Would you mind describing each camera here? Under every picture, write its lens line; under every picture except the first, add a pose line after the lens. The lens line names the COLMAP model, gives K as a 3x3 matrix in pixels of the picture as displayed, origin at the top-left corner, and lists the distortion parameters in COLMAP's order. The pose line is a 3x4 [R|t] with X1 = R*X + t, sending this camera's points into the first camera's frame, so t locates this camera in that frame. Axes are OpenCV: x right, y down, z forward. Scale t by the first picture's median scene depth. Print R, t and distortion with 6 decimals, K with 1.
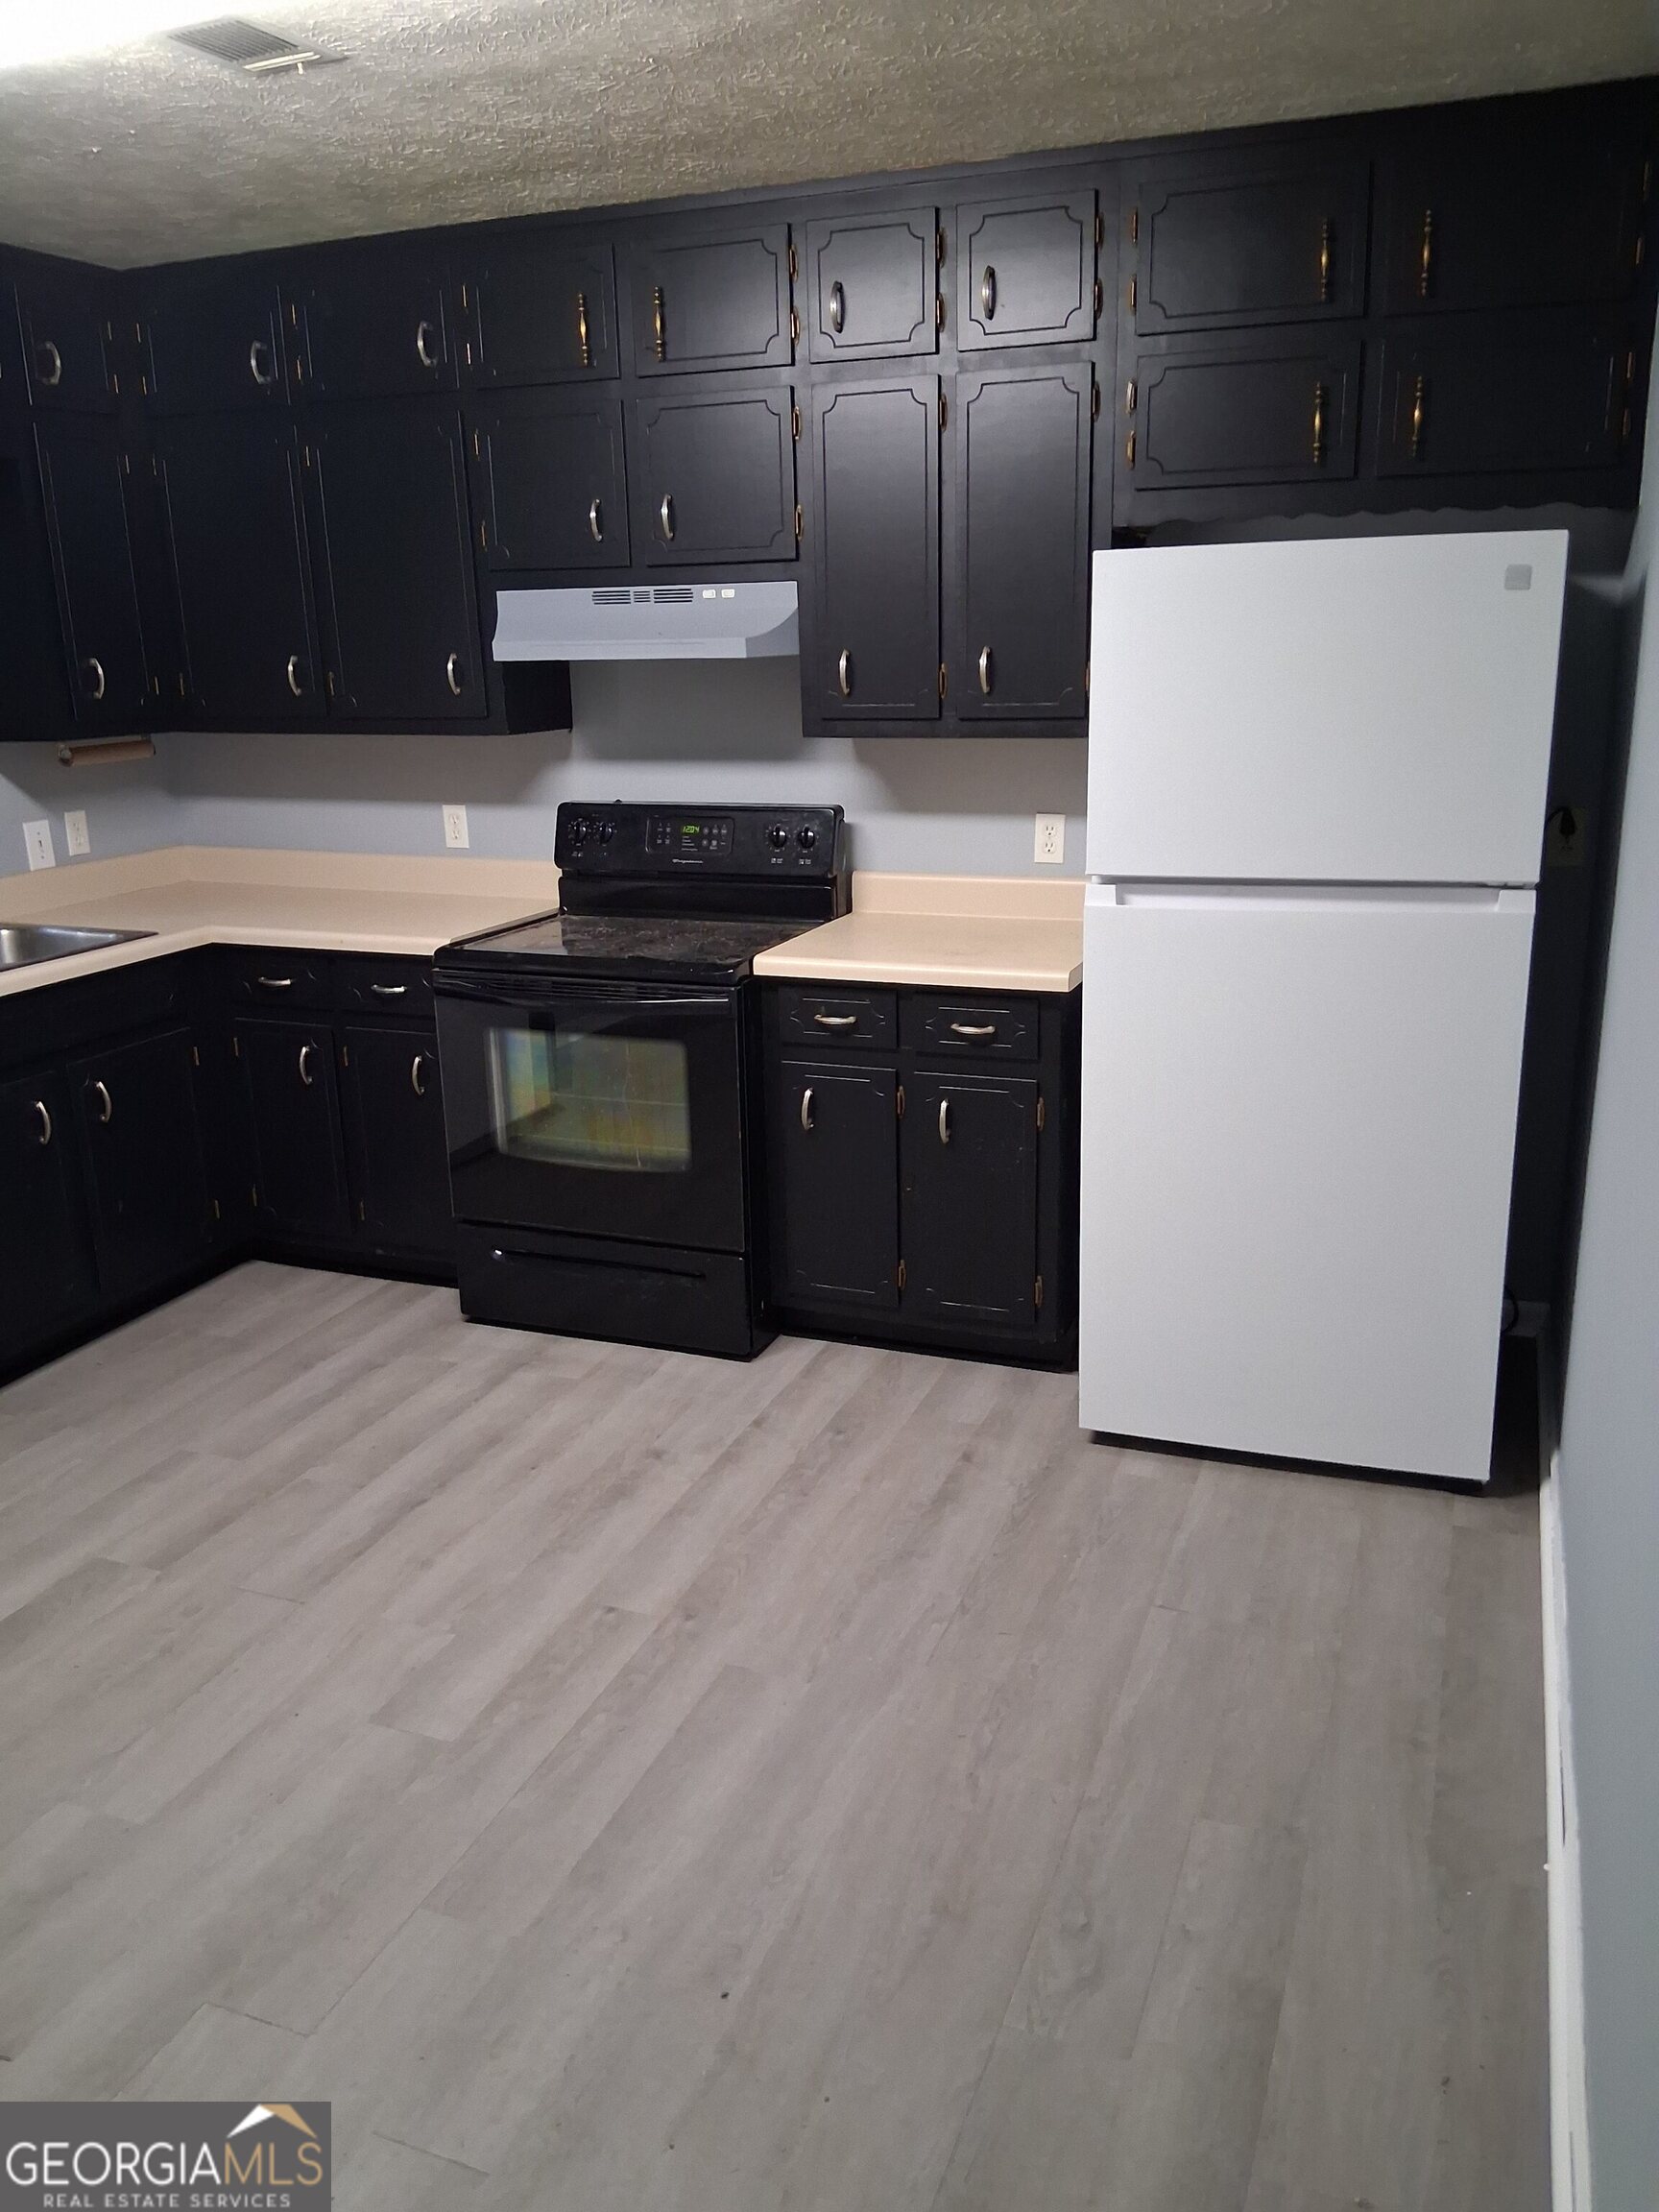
lens RADIAL K [[1665.7, 0, 845.2], [0, 1665.7, 1101.6], [0, 0, 1]] dist [0.122437, -0.219964]
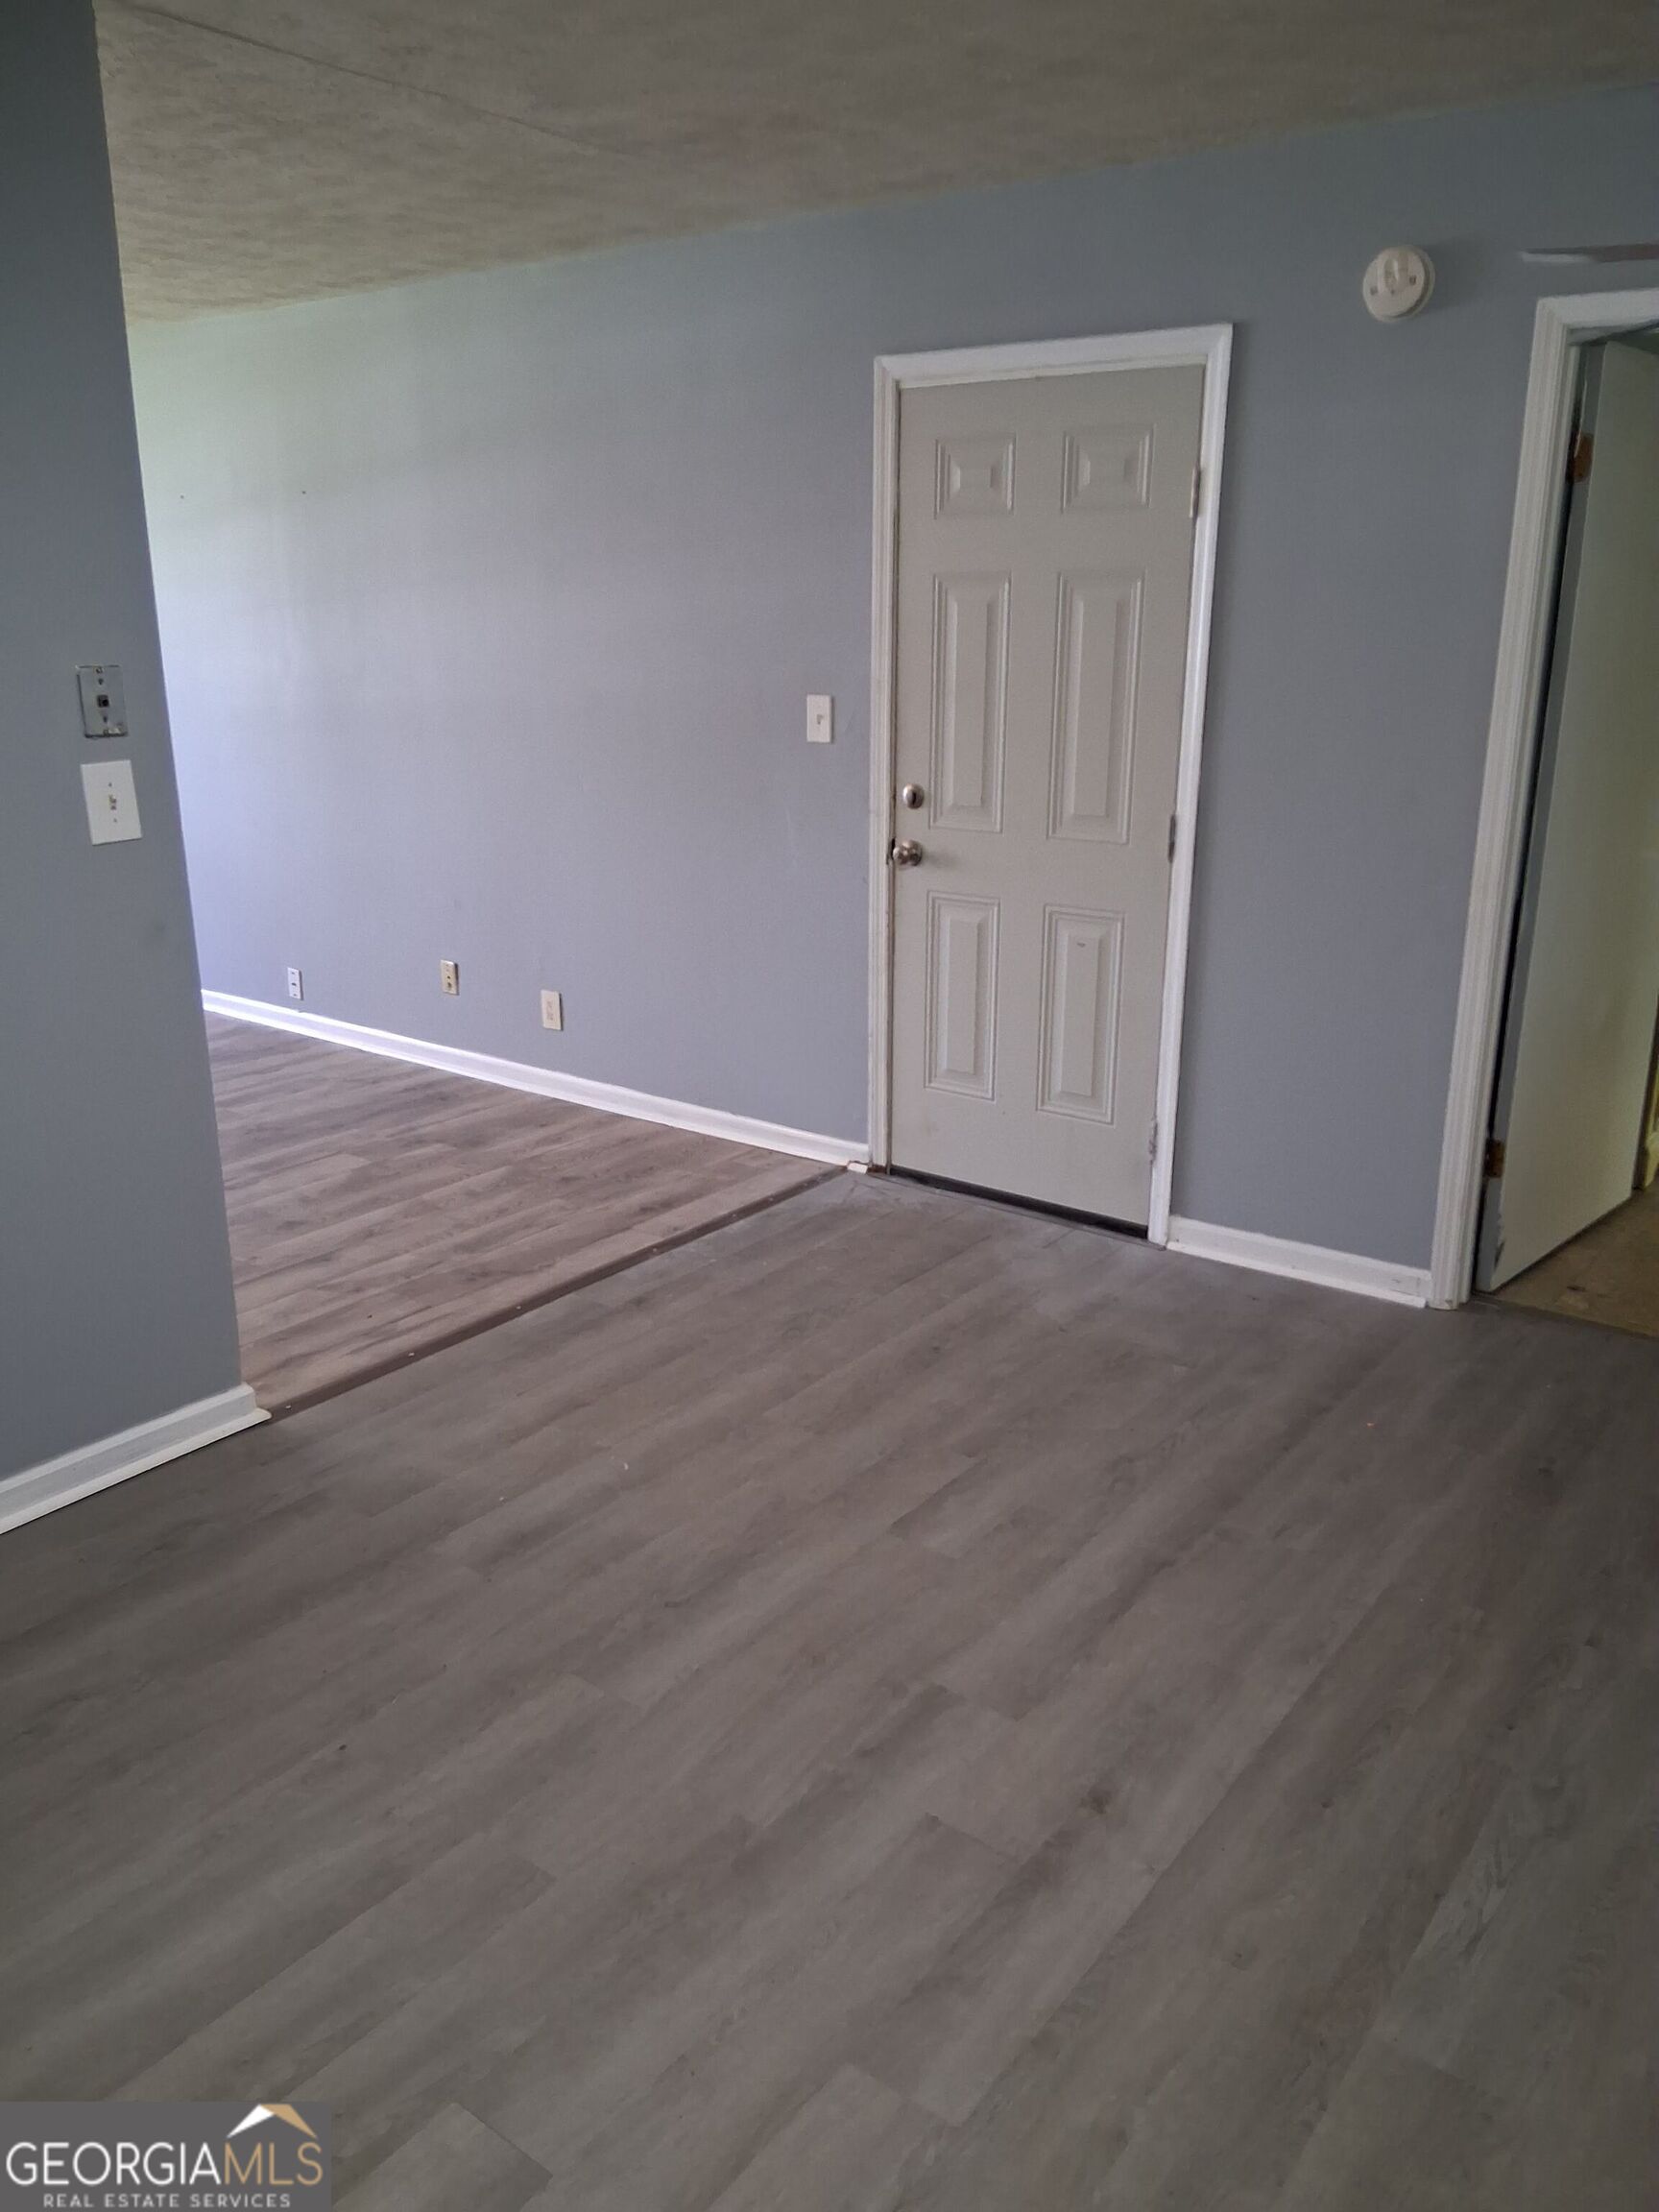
lens RADIAL K [[1665.7, 0, 845.2], [0, 1665.7, 1101.6], [0, 0, 1]] dist [0.122437, -0.219964]
pose [[-0.962287, -0.062244, 0.264818, -0.379318], [0.087192, 0.851542, 0.516985, -0.235827], [-0.257683, 0.520578, -0.814001, 0.896795]]
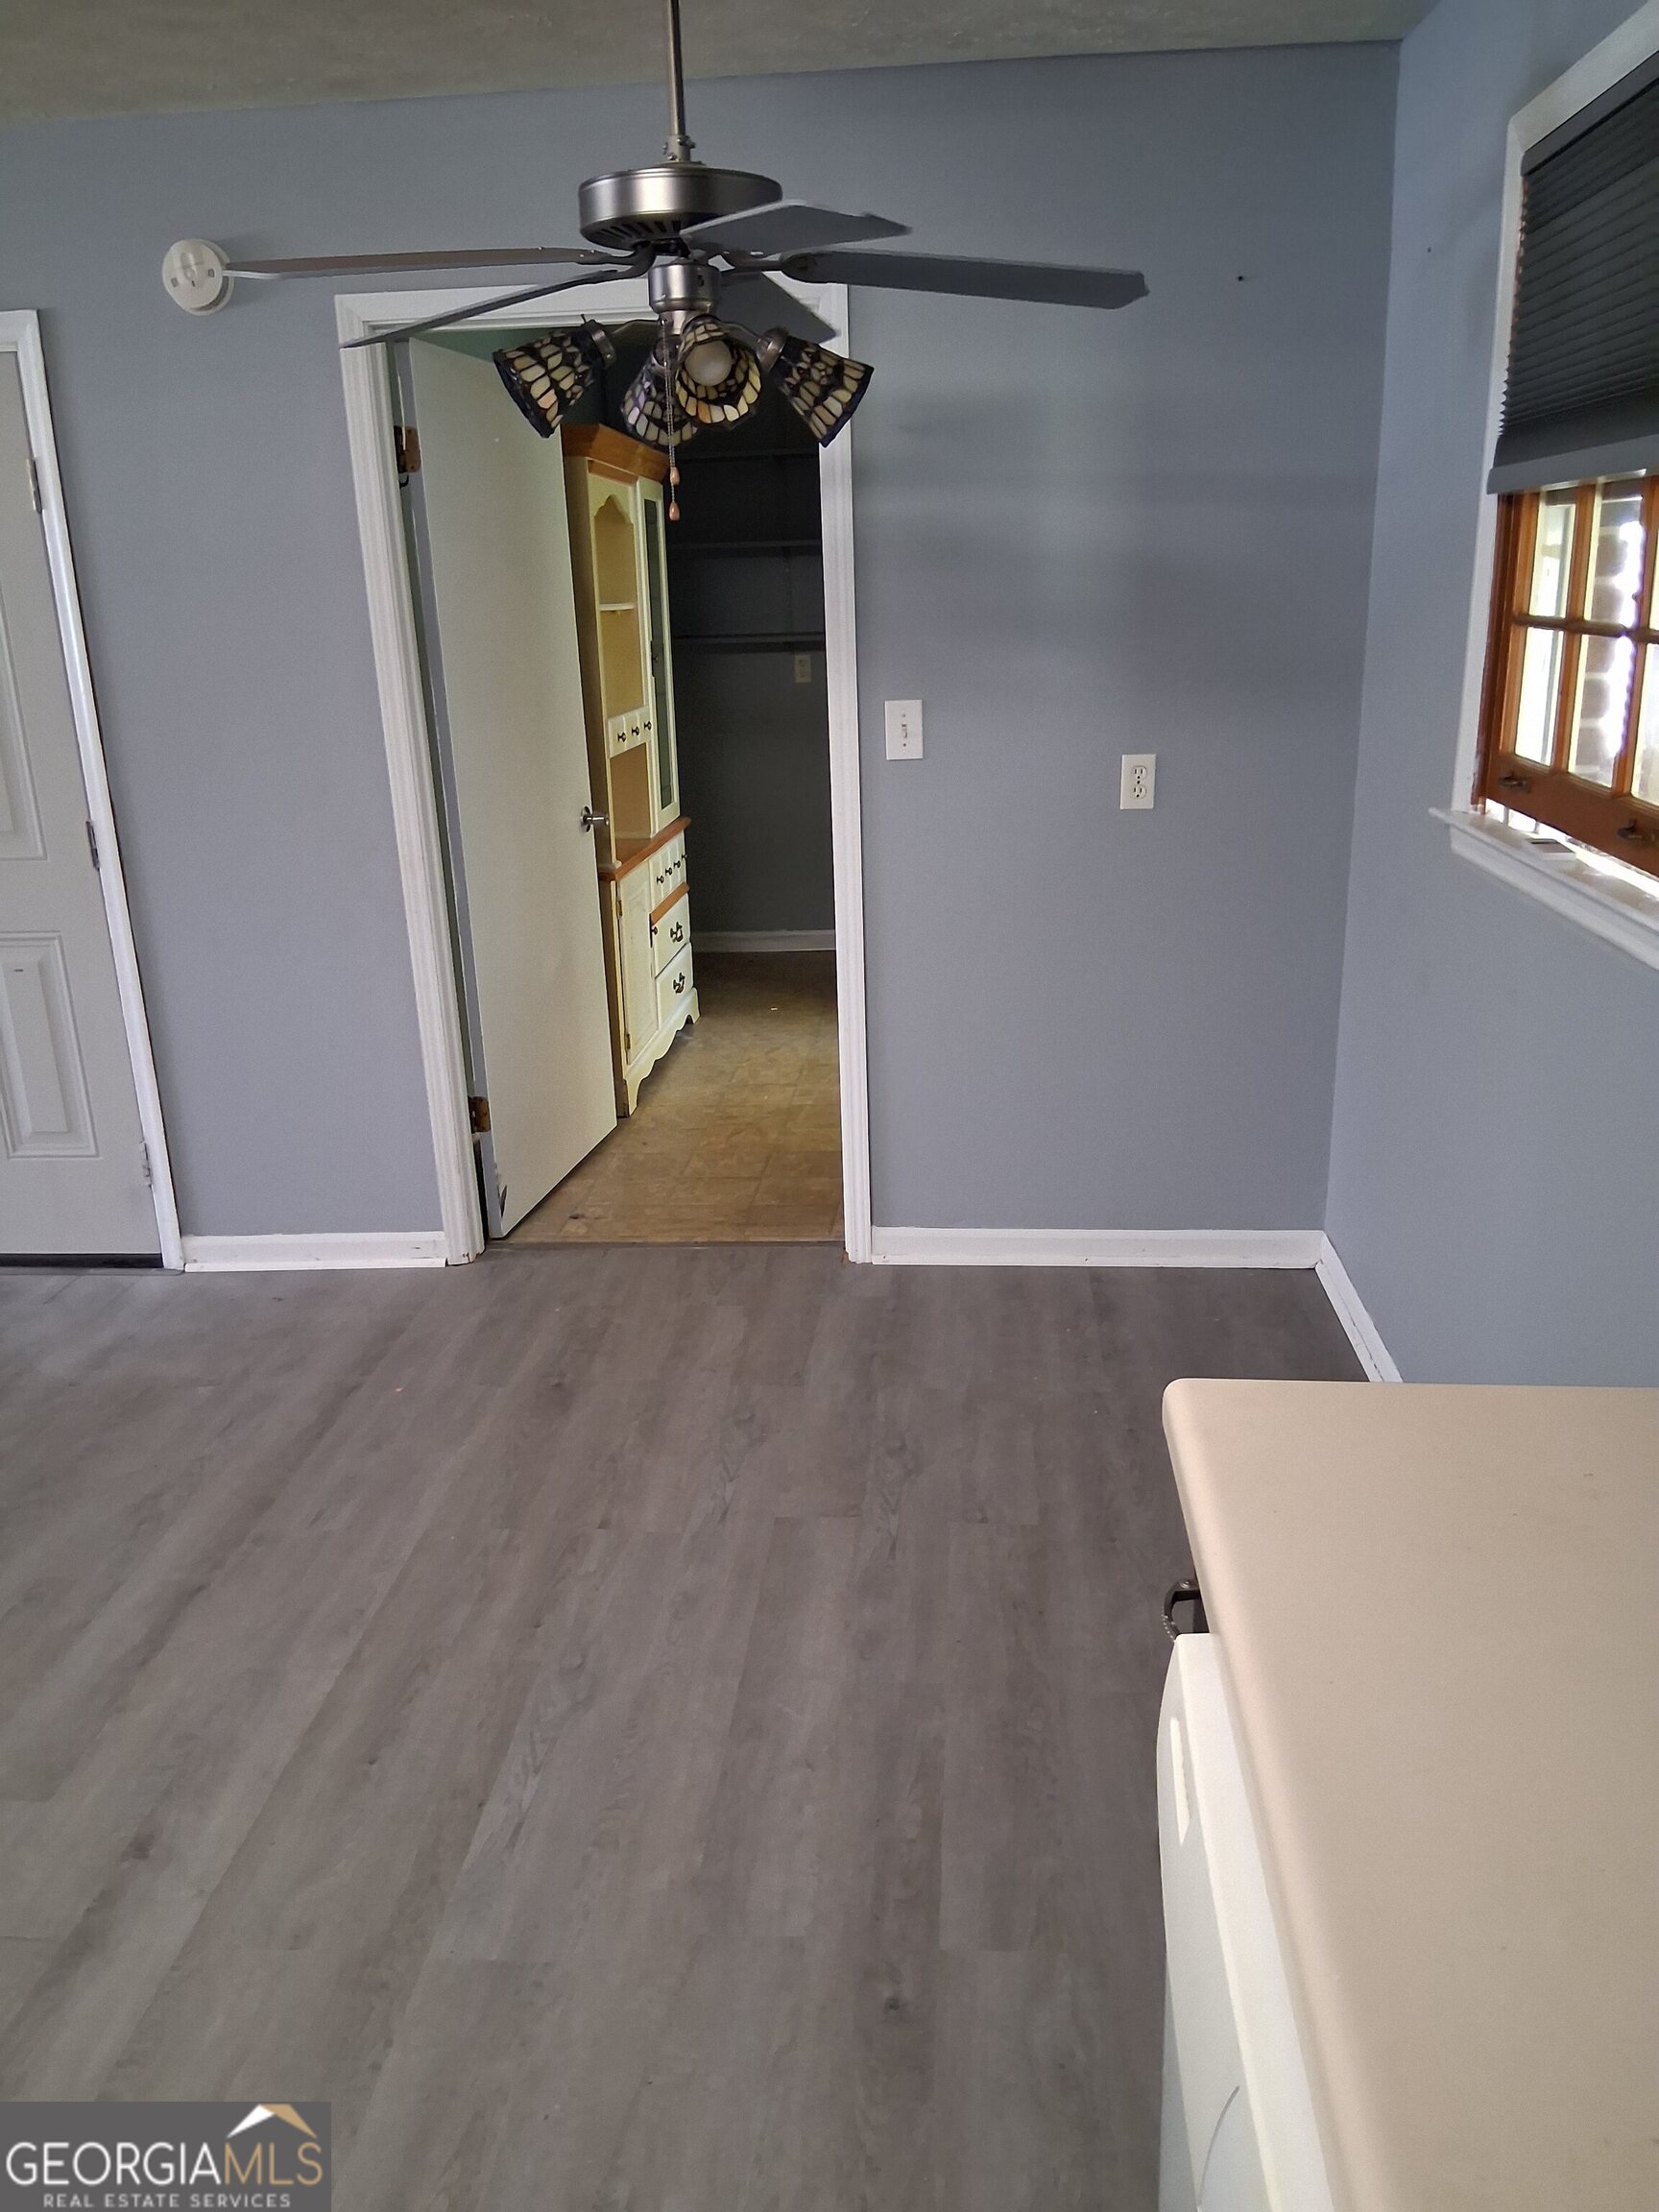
lens RADIAL K [[1665.7, 0, 845.2], [0, 1665.7, 1101.6], [0, 0, 1]] dist [0.122437, -0.219964]
pose [[-0.957774, 0.130968, -0.255963, -0.439750], [-0.027362, 0.844677, 0.534576, -0.234501], [0.286219, 0.519006, -0.805426, 0.914813]]
